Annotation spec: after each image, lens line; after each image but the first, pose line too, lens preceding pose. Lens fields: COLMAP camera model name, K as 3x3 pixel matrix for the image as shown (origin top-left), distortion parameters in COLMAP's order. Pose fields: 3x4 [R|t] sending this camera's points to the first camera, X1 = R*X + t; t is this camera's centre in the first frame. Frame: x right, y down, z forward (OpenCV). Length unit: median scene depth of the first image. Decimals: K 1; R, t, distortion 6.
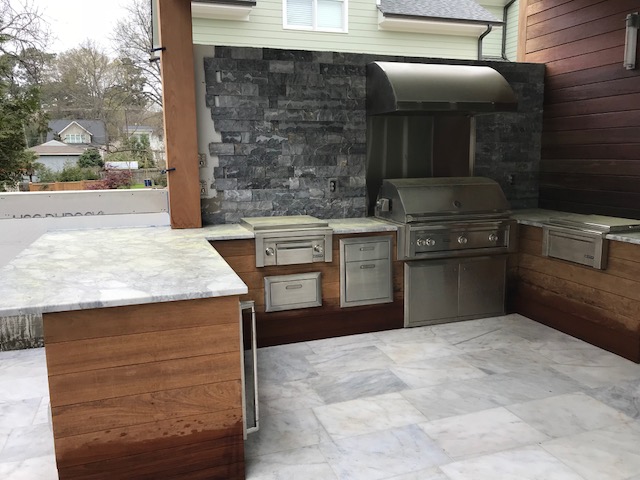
lens RADIAL K [[527.9, 0, 320.0], [0, 527.9, 240.0], [0, 0, 1]] dist [0.035436, -0.014800]
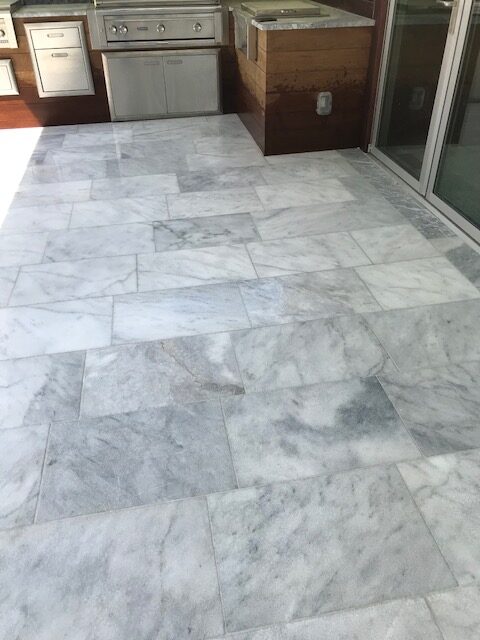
lens RADIAL K [[527.9, 0, 240.0], [0, 527.9, 320.0], [0, 0, 1]] dist [0.035436, -0.014800]
pose [[0.986306, 0.087474, -0.139814, 0.598232], [-0.016437, 0.895667, 0.444422, 0.041773], [0.164102, -0.436038, 0.884840, -0.096478]]
